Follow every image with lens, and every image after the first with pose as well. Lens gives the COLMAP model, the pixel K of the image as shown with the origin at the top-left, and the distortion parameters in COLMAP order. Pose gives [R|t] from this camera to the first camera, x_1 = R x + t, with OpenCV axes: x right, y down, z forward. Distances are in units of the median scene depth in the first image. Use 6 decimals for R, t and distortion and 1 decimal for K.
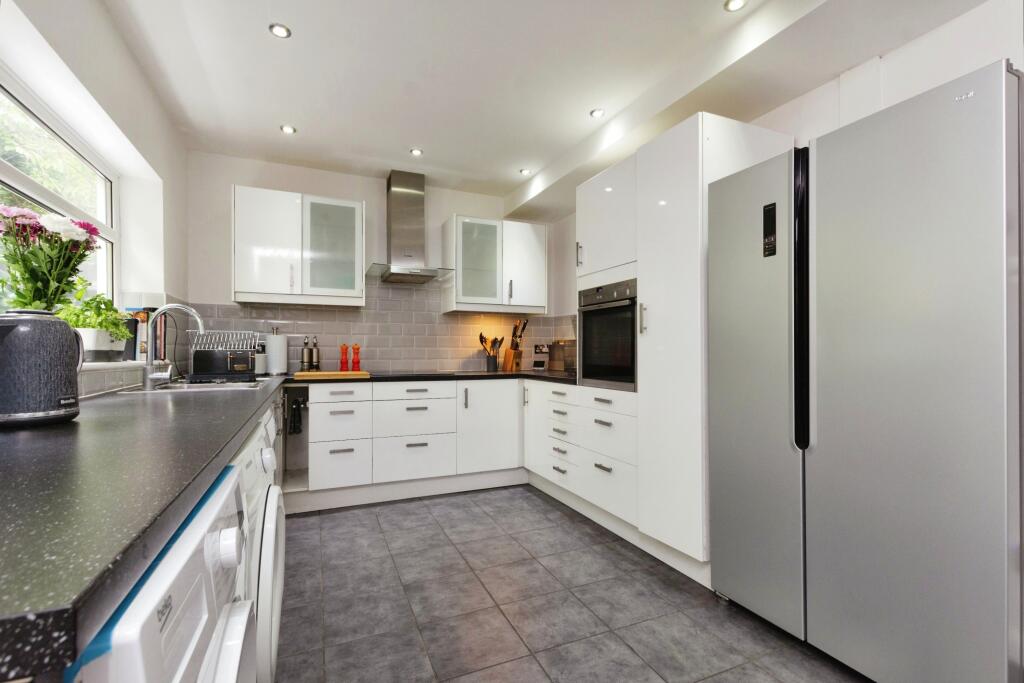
lens RADIAL K [[454.0, 0, 513.6], [0, 454.0, 351.7], [0, 0, 1]] dist [0.002975, 0.000194]
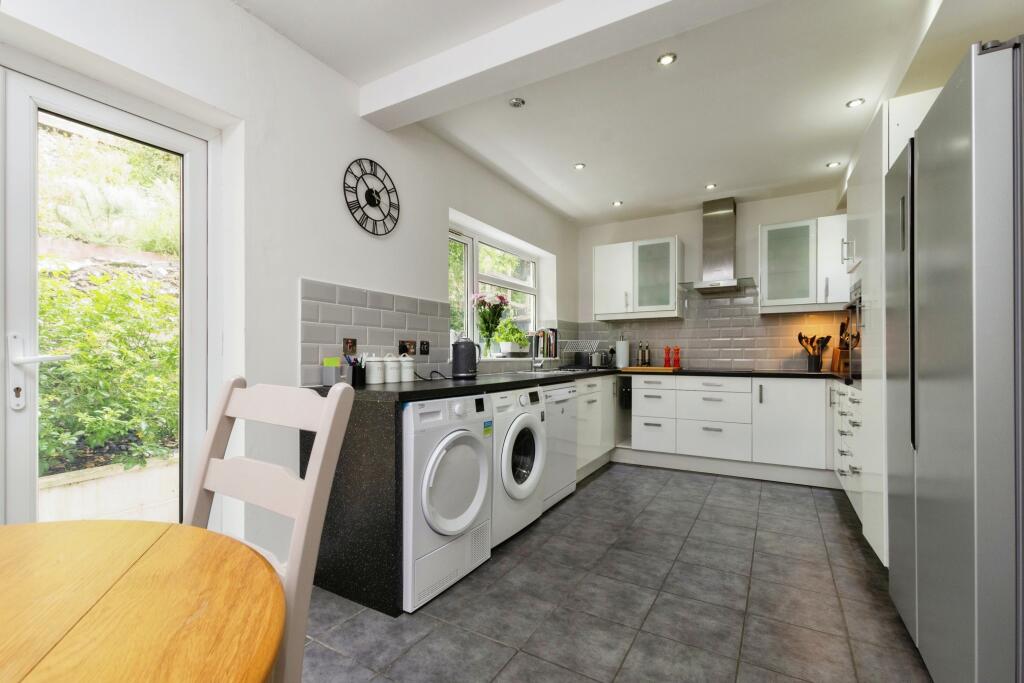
lens RADIAL K [[454.0, 0, 513.6], [0, 454.0, 351.7], [0, 0, 1]] dist [0.002975, 0.000194]
pose [[0.580040, -0.007872, -0.814550, 0.503866], [0.005077, 0.999969, -0.006049, 0.004781], [0.814572, -0.000627, 0.580062, -0.137845]]
